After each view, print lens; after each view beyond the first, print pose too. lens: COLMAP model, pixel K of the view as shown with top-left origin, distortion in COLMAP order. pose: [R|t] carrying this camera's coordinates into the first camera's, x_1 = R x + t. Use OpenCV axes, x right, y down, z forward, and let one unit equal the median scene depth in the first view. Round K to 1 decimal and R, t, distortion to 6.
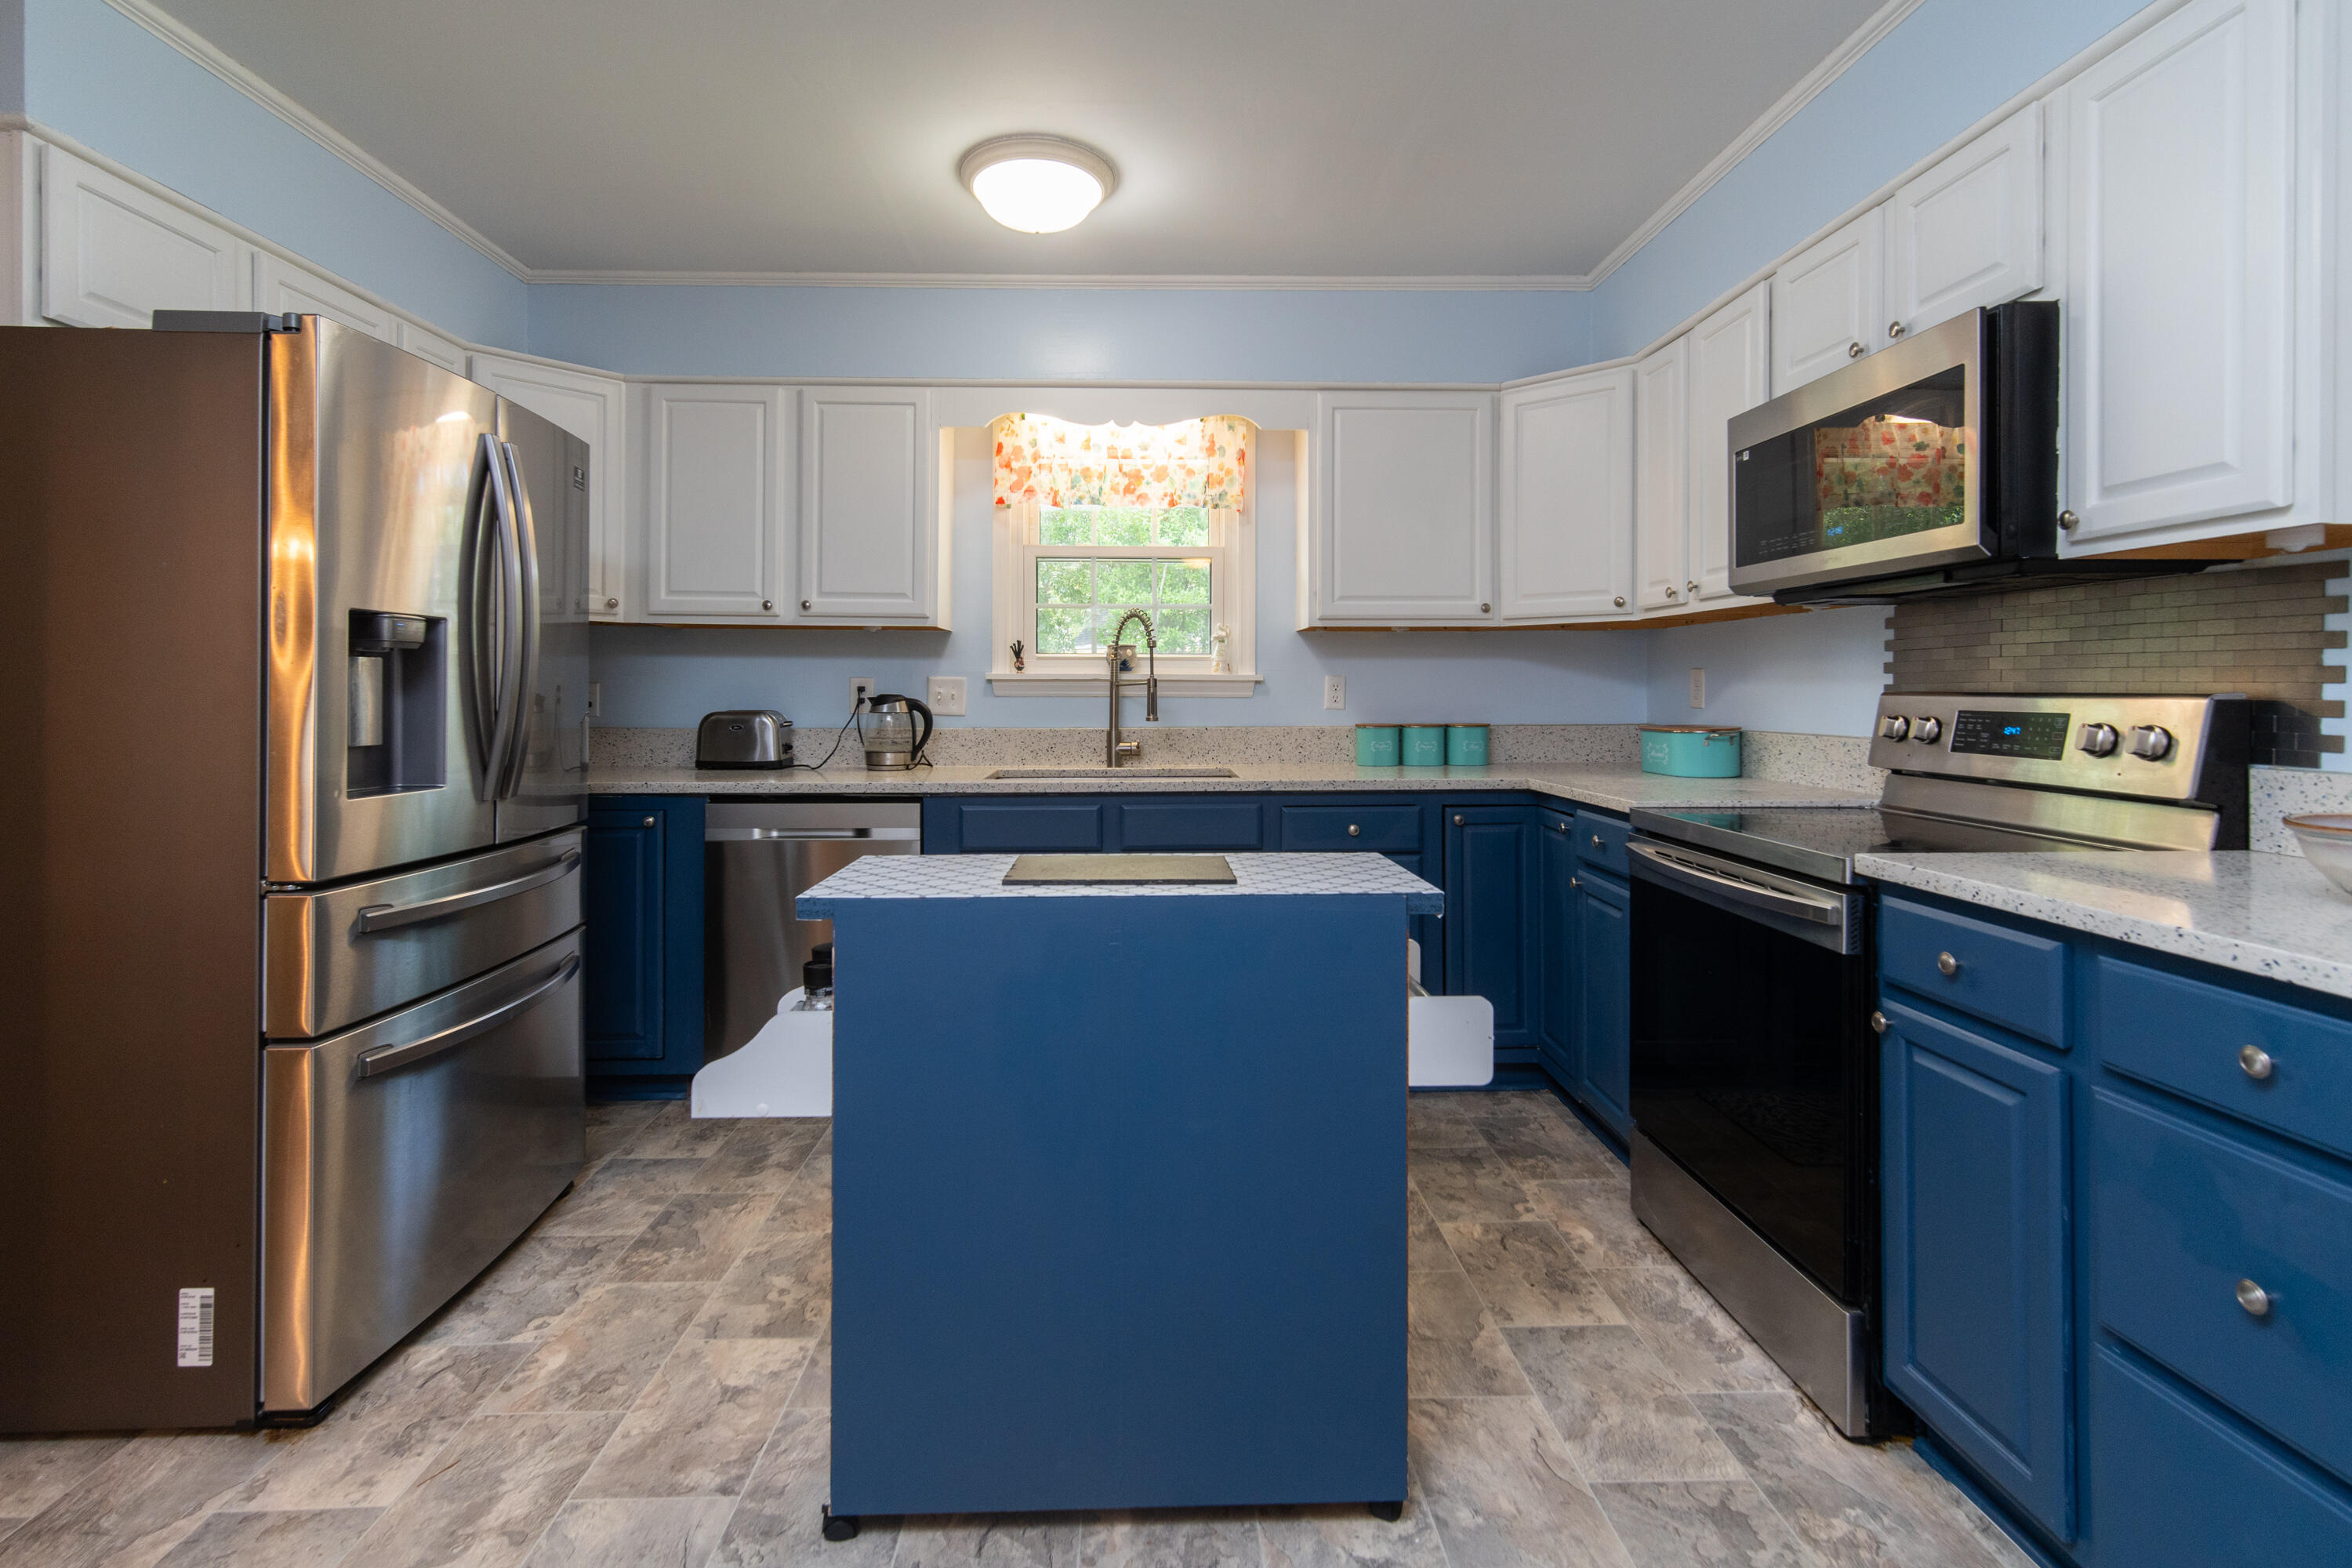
lens RADIAL K [[1067.0, 0, 1164.1], [0, 1067.0, 691.3], [0, 0, 1]] dist [0.013223, 0.000372]
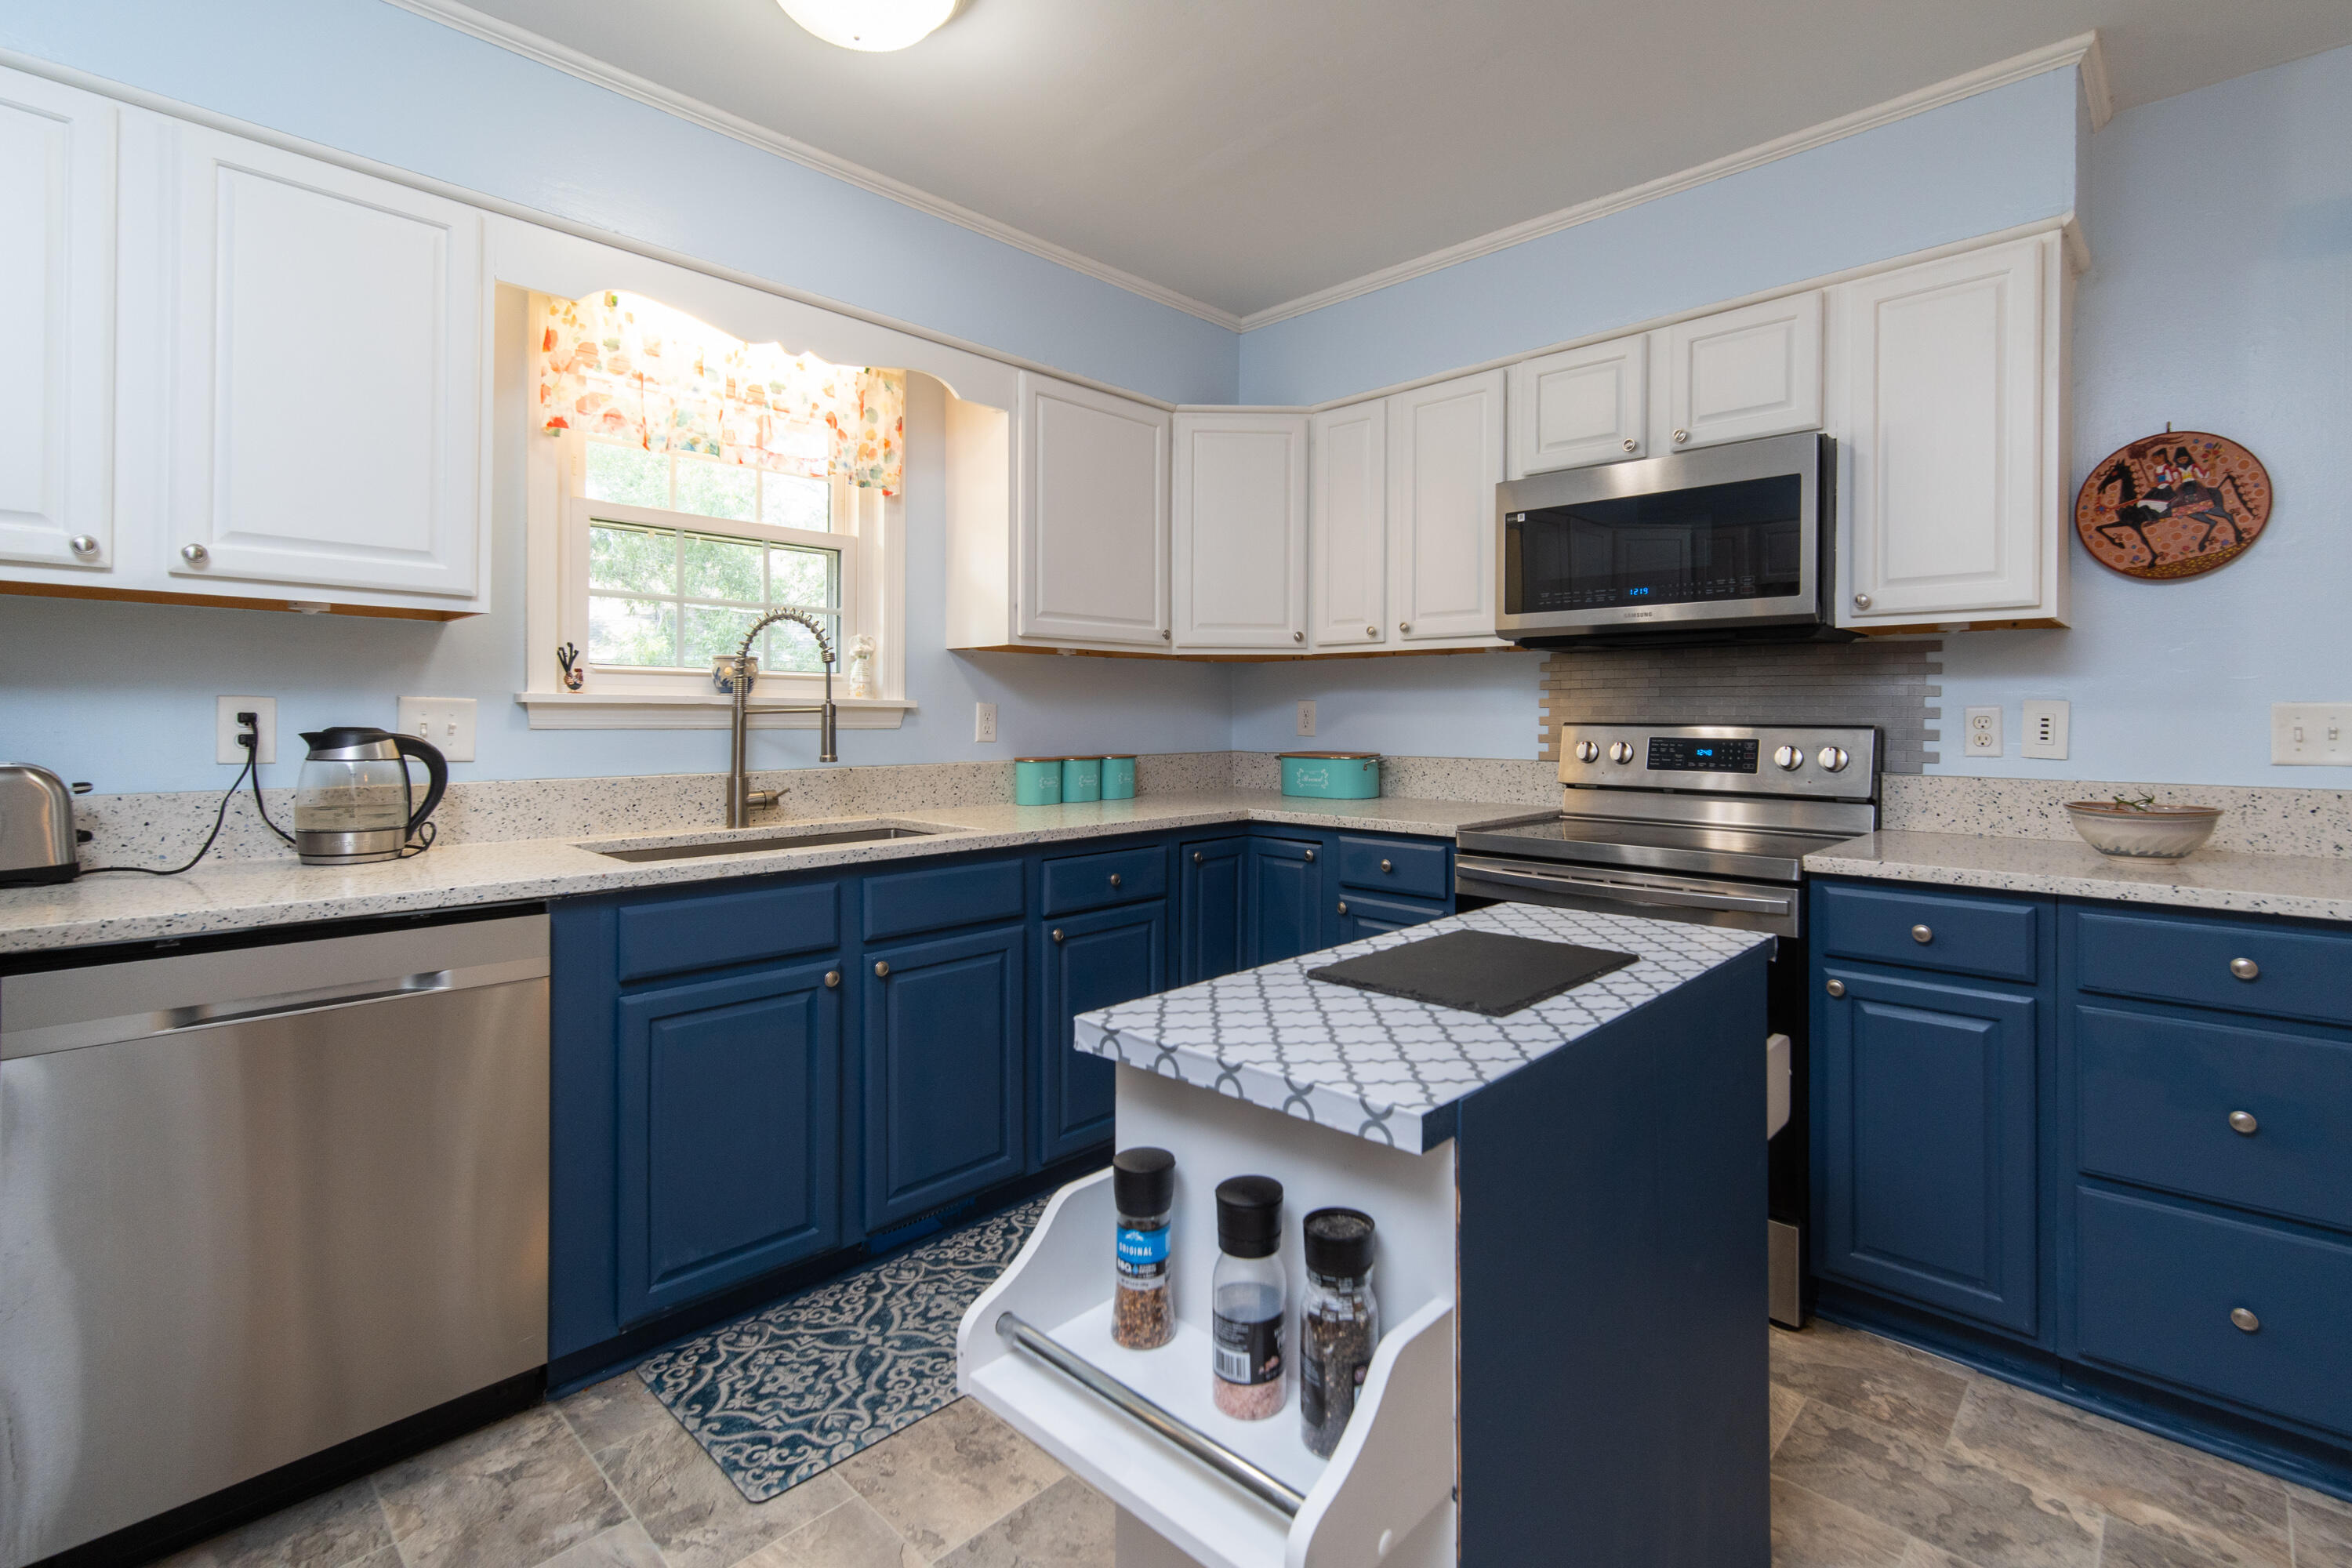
lens RADIAL K [[1067.0, 0, 1178.5], [0, 1067.0, 715.7], [0, 0, 1]] dist [0.013223, 0.000372]
pose [[0.712922, 0.001785, 0.701241, -0.362775], [-0.001647, 0.999998, -0.000870, -0.003902], [-0.701241, -0.000535, 0.712924, 0.304817]]
